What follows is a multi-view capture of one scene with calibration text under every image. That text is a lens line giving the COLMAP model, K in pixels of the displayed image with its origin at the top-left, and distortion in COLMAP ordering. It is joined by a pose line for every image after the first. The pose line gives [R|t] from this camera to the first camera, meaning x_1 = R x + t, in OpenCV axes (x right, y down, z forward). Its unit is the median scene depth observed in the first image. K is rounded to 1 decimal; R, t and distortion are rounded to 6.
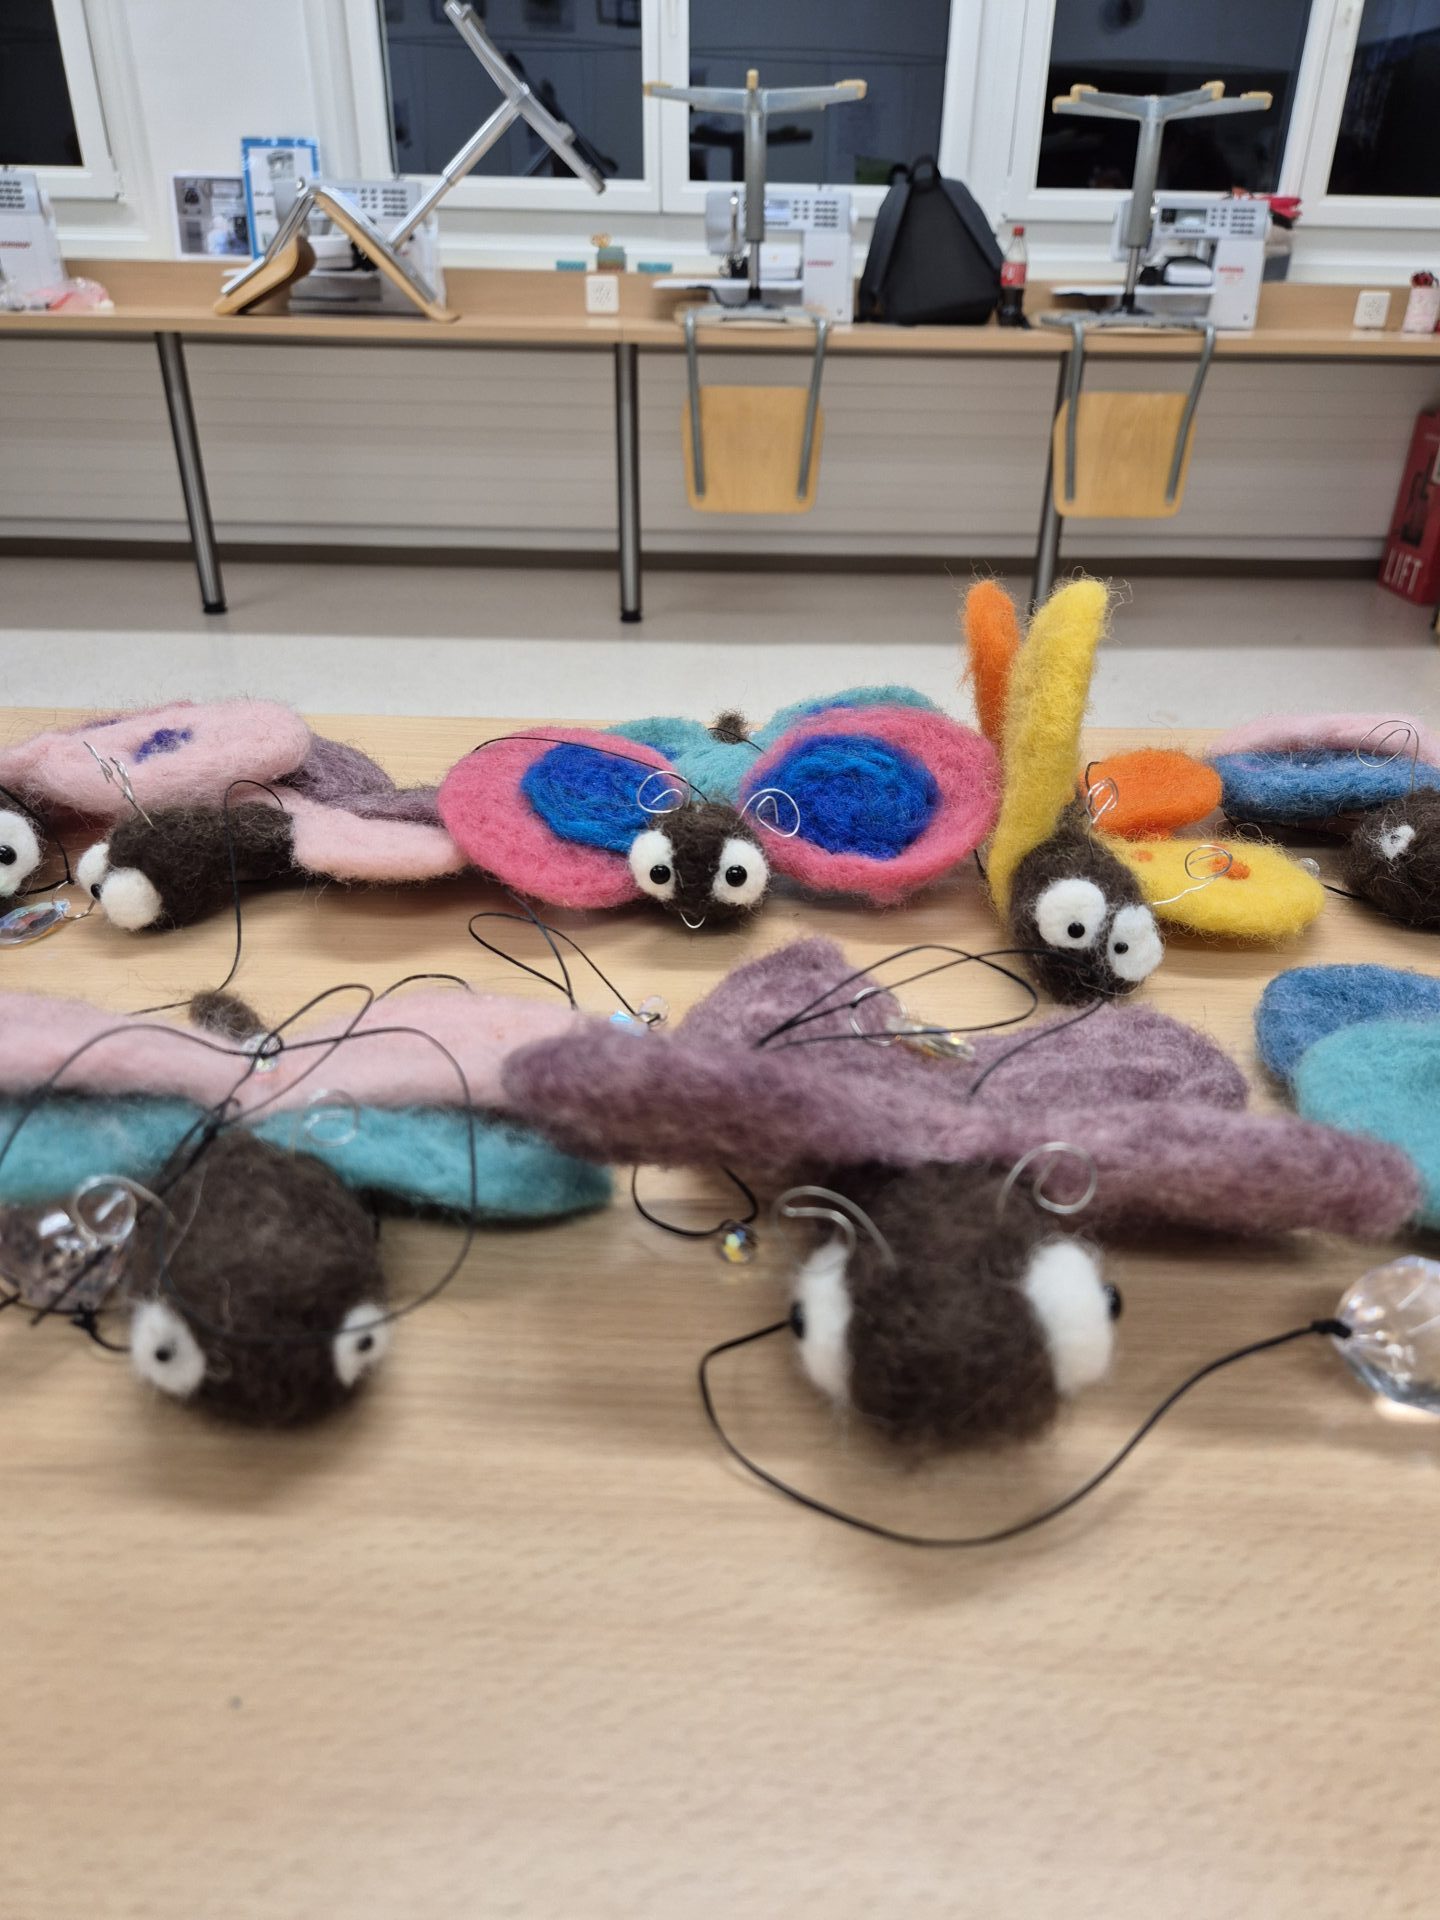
lens RADIAL K [[1352.0, 0, 740.2], [0, 1352.0, 972.4], [0, 0, 1]] dist [0.043452, -0.053367]
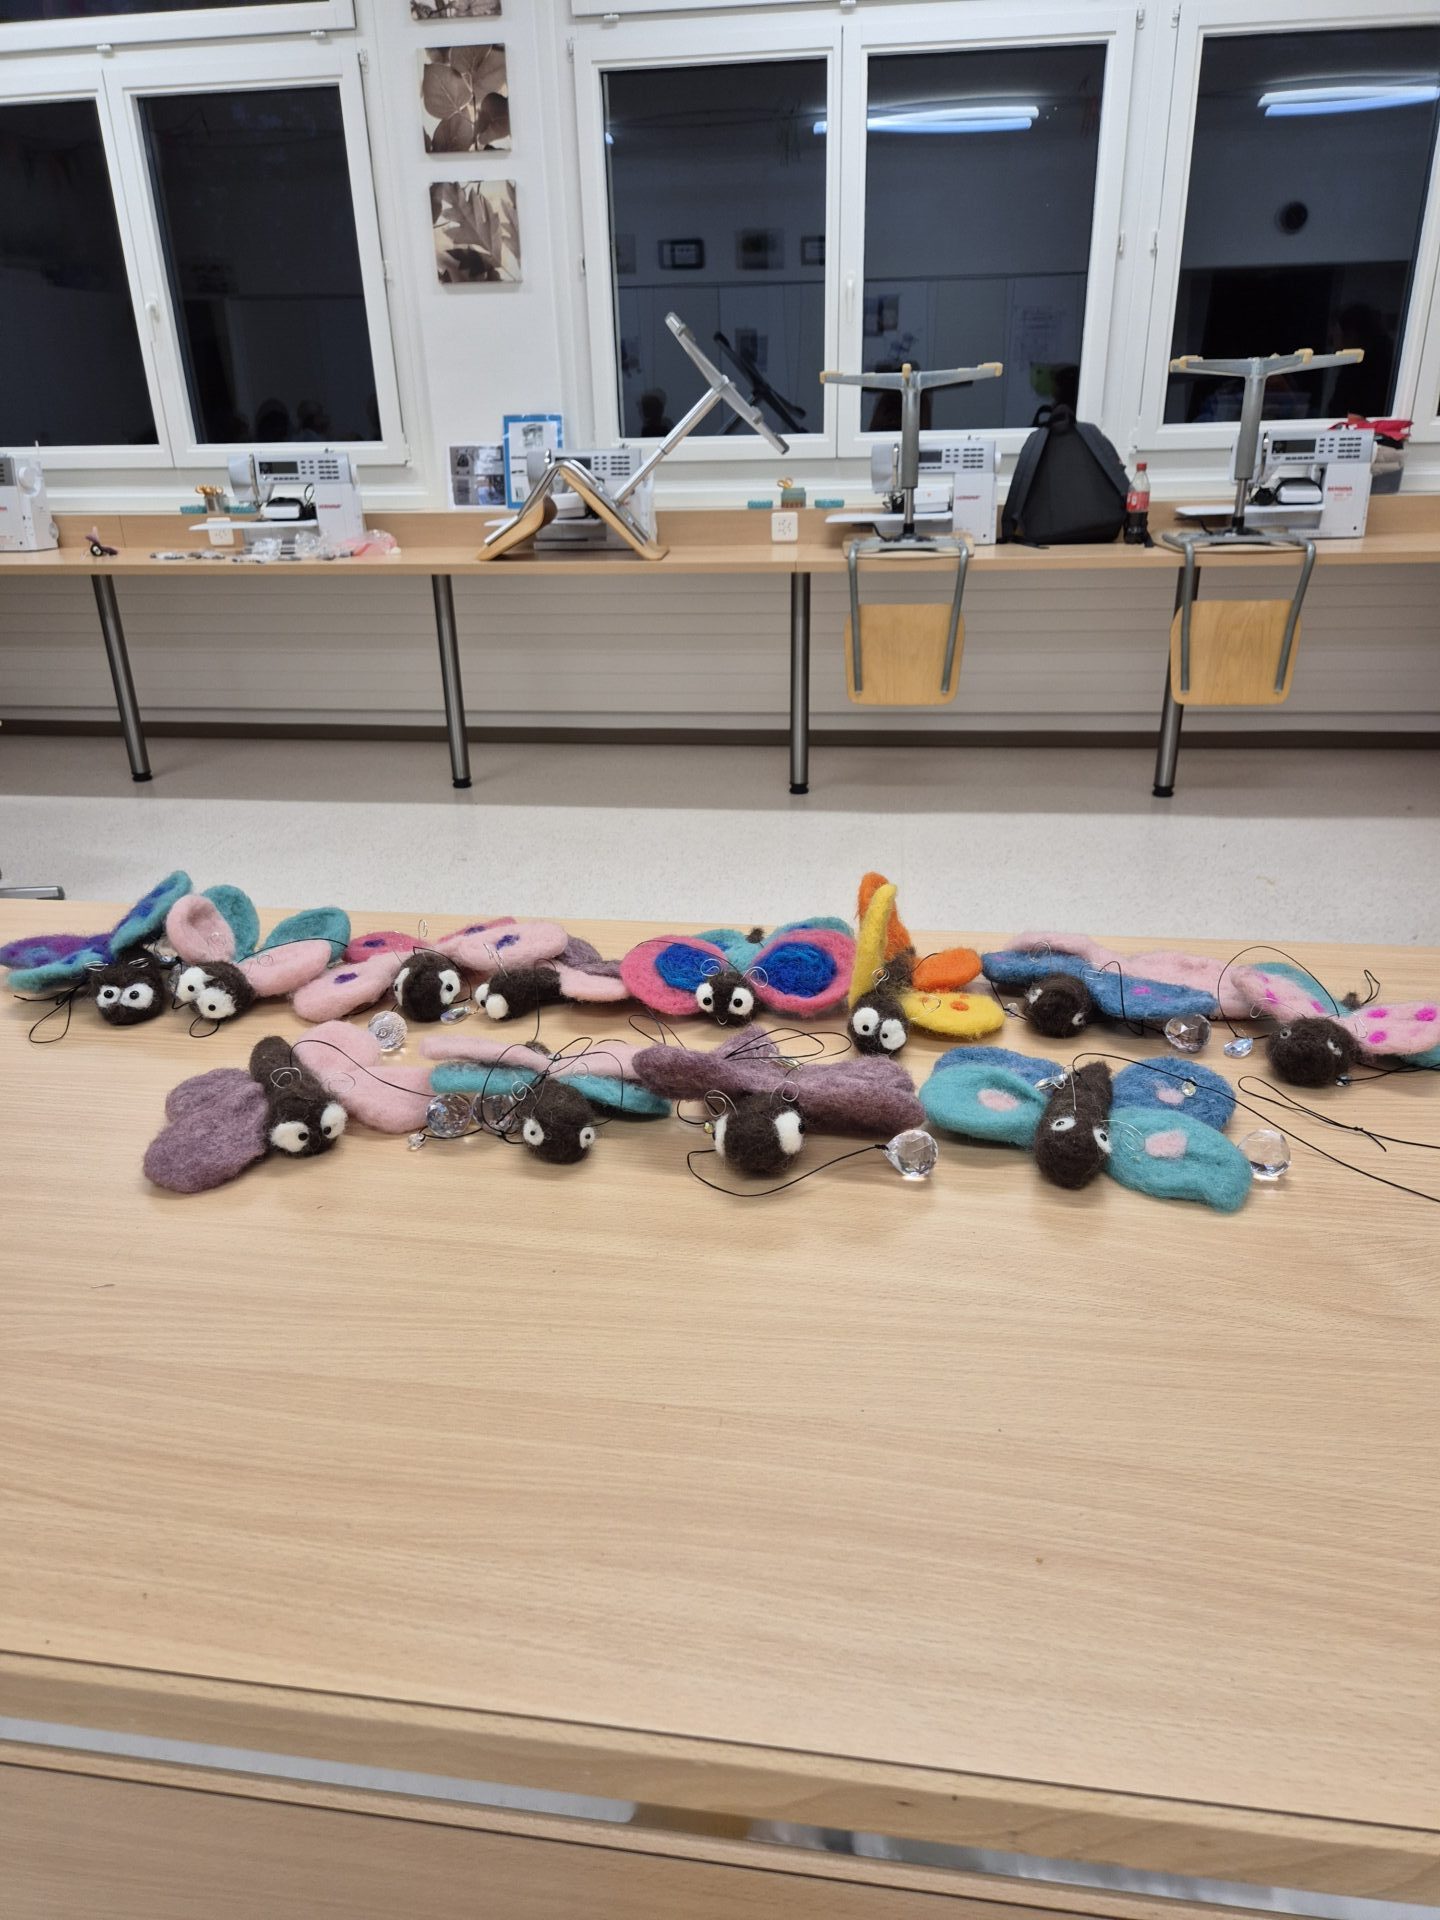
lens RADIAL K [[1352.0, 0, 713.6], [0, 1352.0, 946.7], [0, 0, 1]] dist [0.043452, -0.053367]
pose [[0.987124, 0.019434, -0.158769, 0.038815], [-0.038012, 0.992658, -0.114829, 0.012513], [0.155372, 0.119385, 0.980616, -0.160657]]
